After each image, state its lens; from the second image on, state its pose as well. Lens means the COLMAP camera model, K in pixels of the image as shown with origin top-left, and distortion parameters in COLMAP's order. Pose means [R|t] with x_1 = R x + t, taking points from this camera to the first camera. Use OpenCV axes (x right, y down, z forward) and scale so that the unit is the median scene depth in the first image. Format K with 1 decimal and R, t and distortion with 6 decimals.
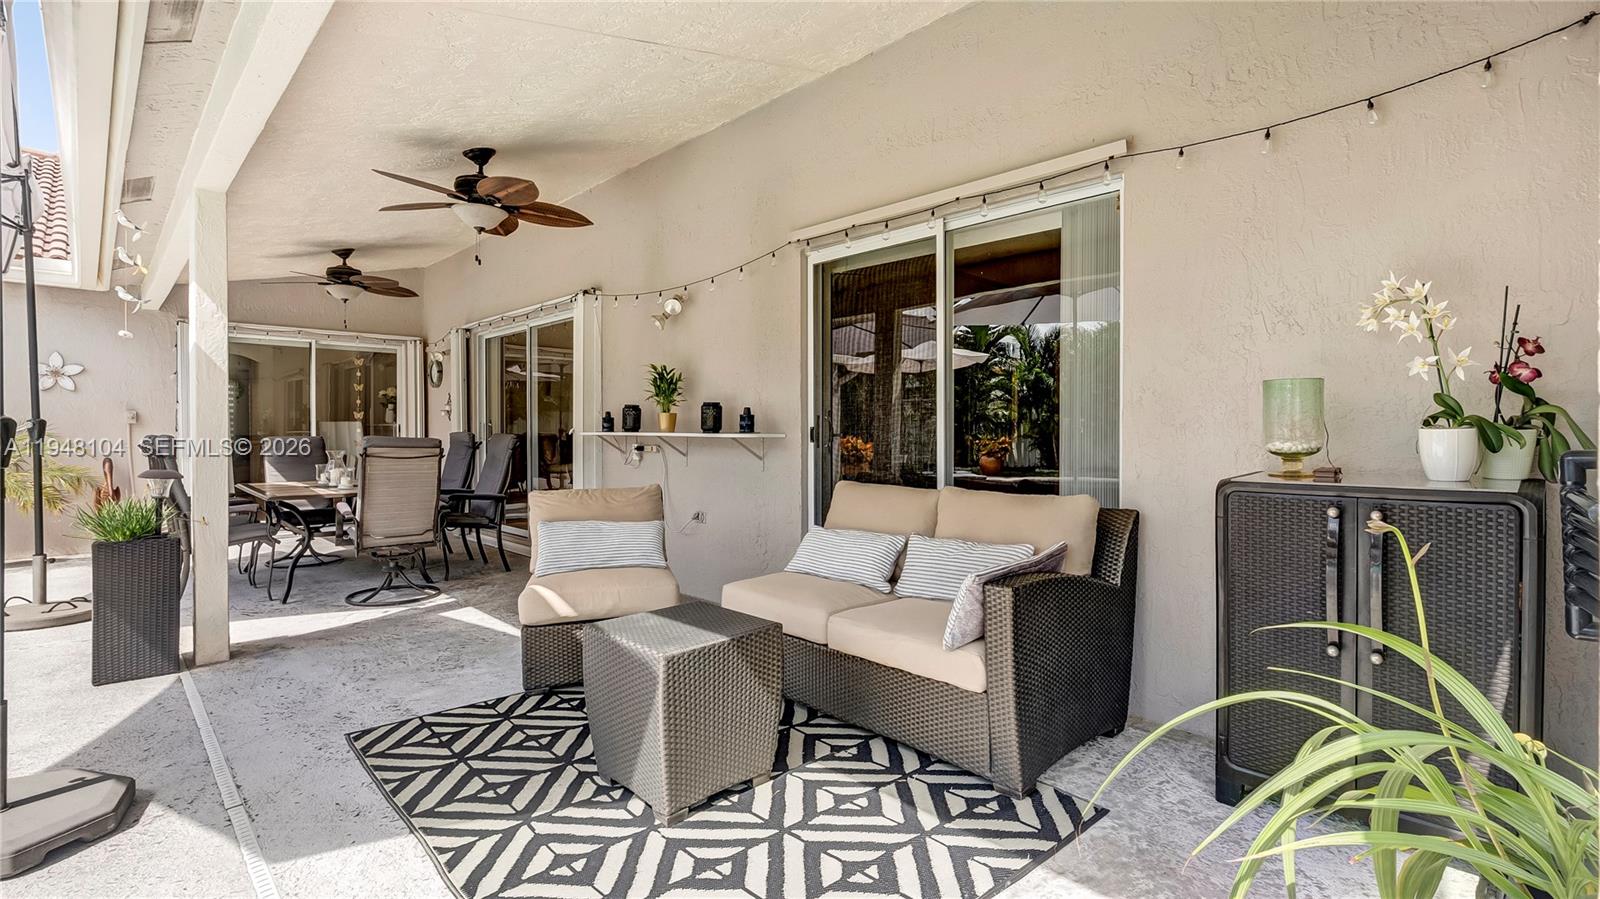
lens RADIAL K [[739.5, 0, 806.4], [0, 739.5, 447.8], [0, 0, 1]] dist [-0.007827, 0.001354]
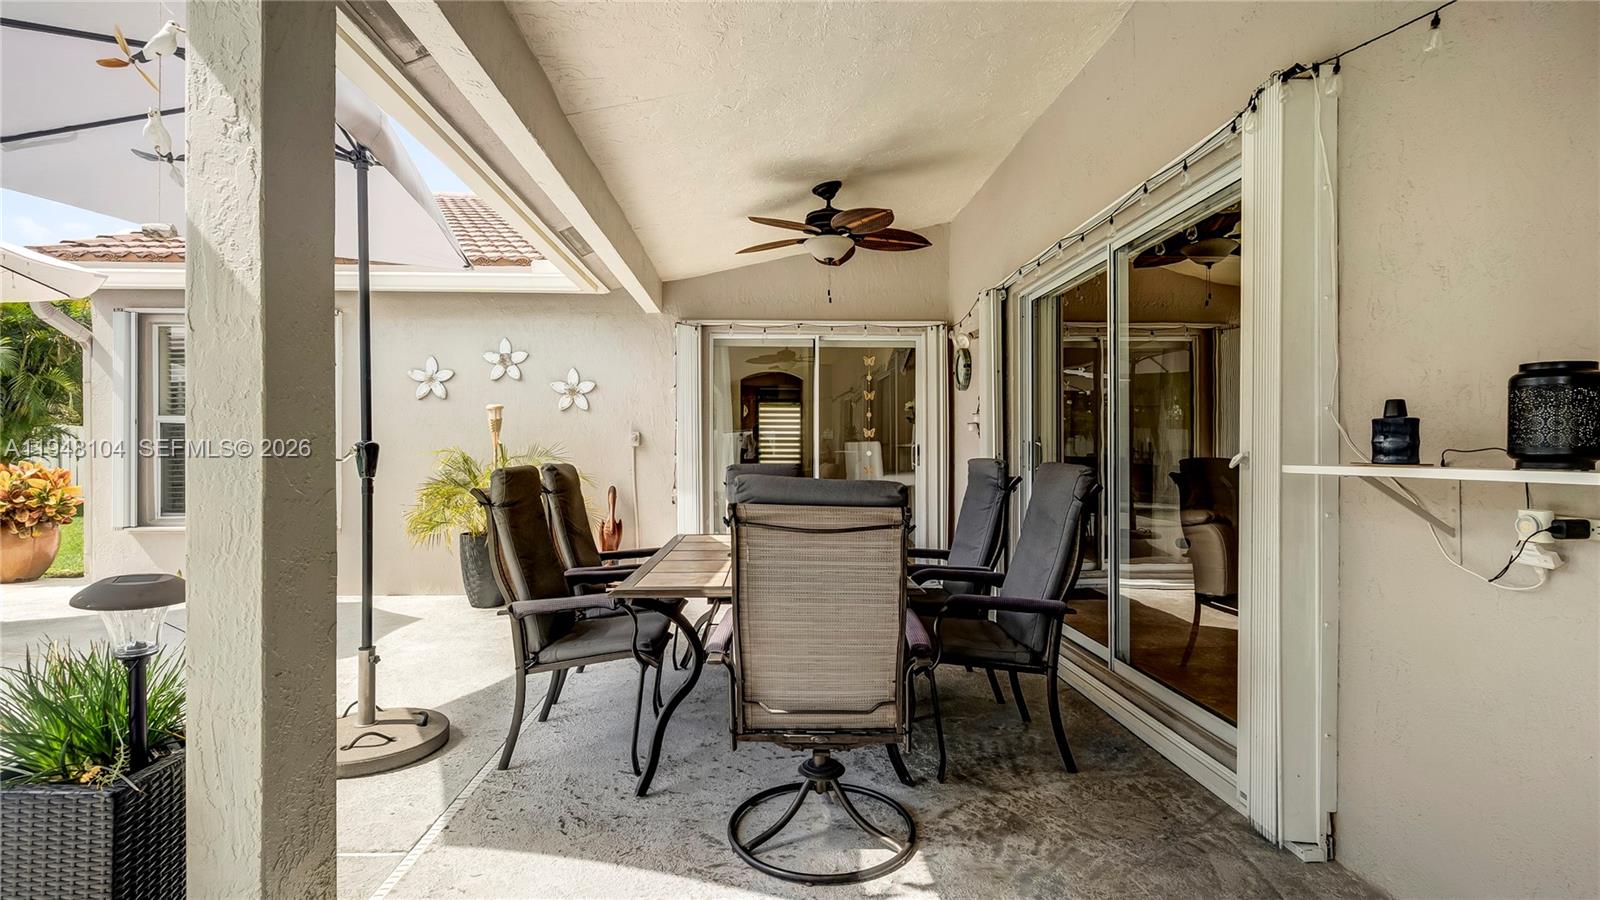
lens RADIAL K [[739.5, 0, 800.7], [0, 739.5, 455.9], [0, 0, 1]] dist [-0.007827, 0.001354]
pose [[0.749906, 0.001370, -0.661543, -0.196248], [-0.010545, 0.999896, -0.009883, -0.015159], [0.661460, 0.014388, 0.749842, 0.469569]]
